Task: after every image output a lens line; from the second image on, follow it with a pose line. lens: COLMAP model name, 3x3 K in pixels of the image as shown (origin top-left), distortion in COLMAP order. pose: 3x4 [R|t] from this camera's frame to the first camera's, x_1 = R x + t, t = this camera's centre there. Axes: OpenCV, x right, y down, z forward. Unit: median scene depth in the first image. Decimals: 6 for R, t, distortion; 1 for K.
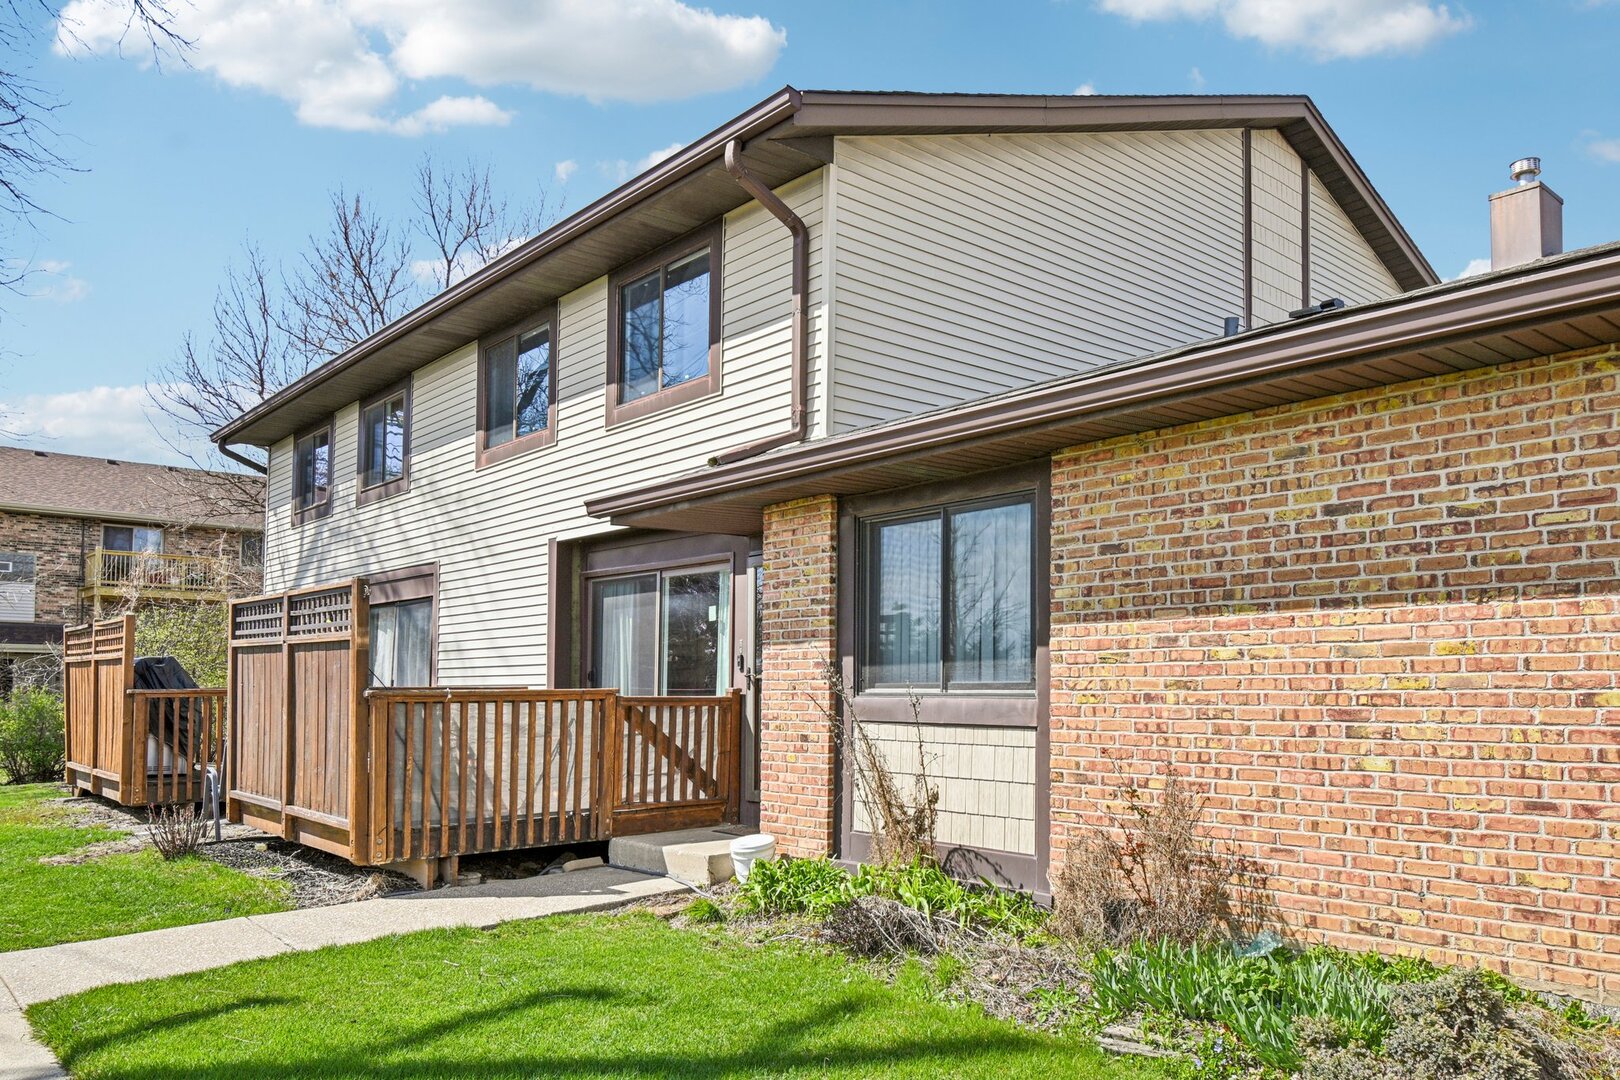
lens RADIAL K [[1054.9, 0, 813.0], [0, 1054.9, 480.1], [0, 0, 1]] dist [-0.001326, 0.000126]
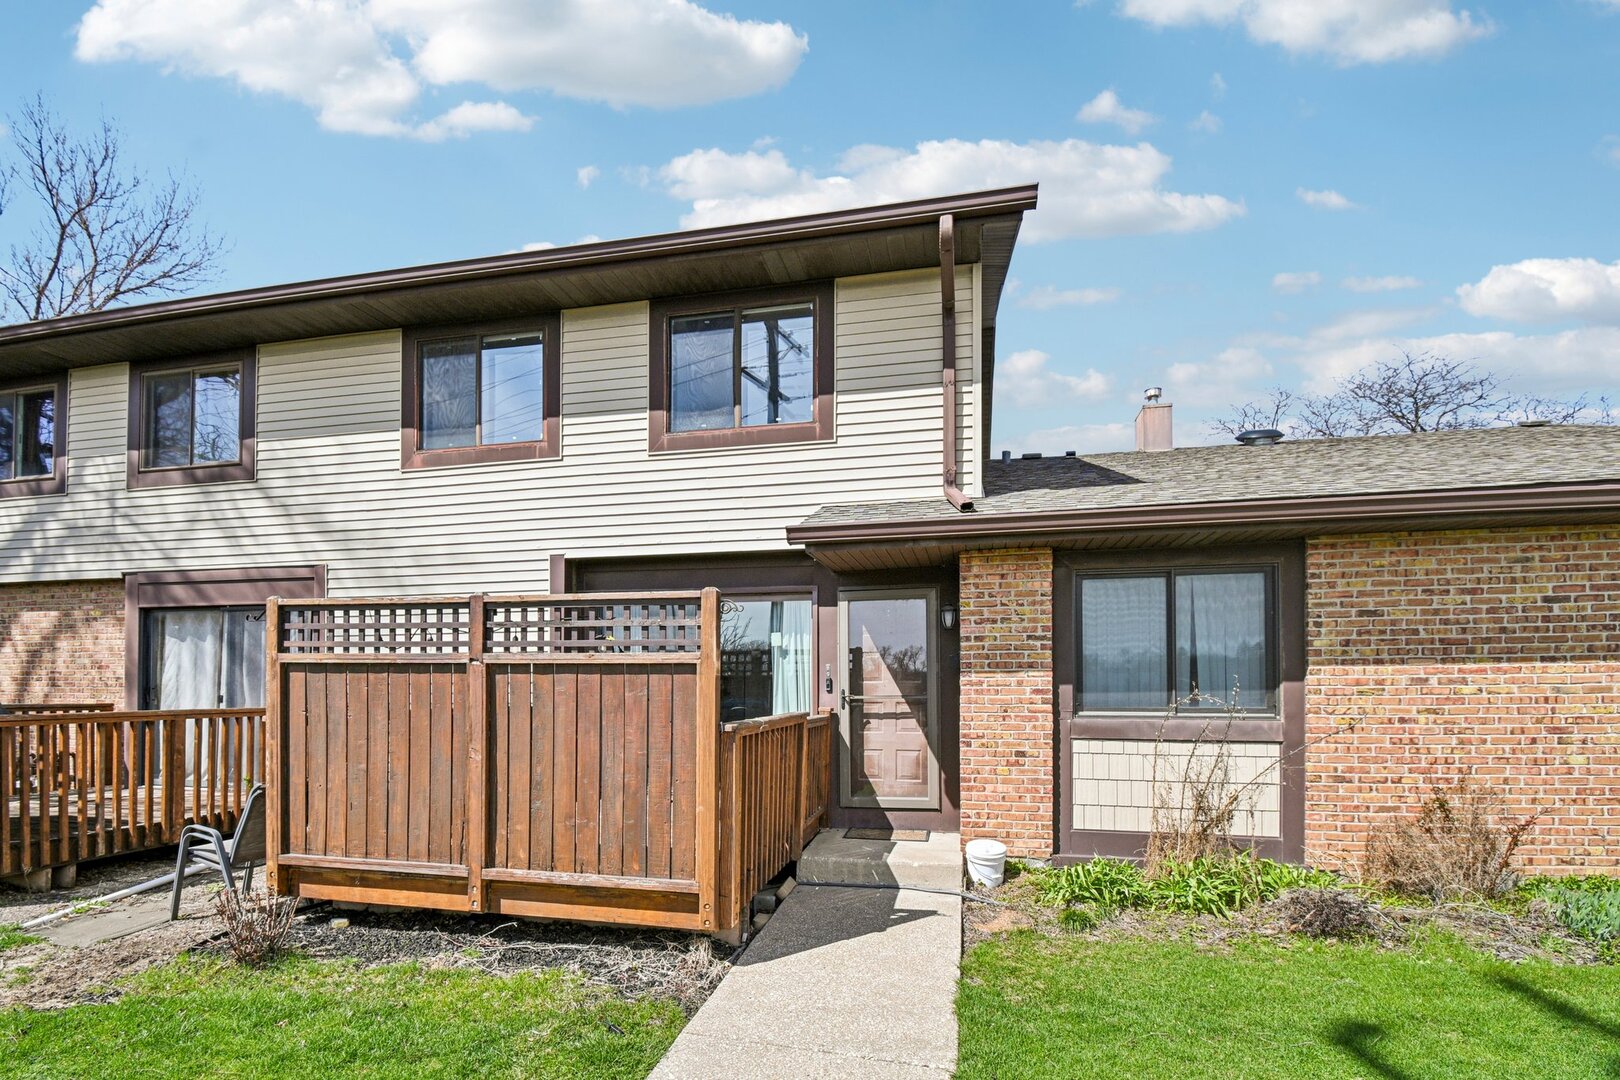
lens RADIAL K [[735.1, 0, 808.5], [0, 735.1, 586.3], [0, 0, 1]] dist [0.003162, -0.016104]
pose [[0.829679, 0.075385, 0.553127, -0.900472], [-0.107131, 0.993925, 0.025233, 0.088678], [-0.547864, -0.080192, 0.832715, 0.635362]]
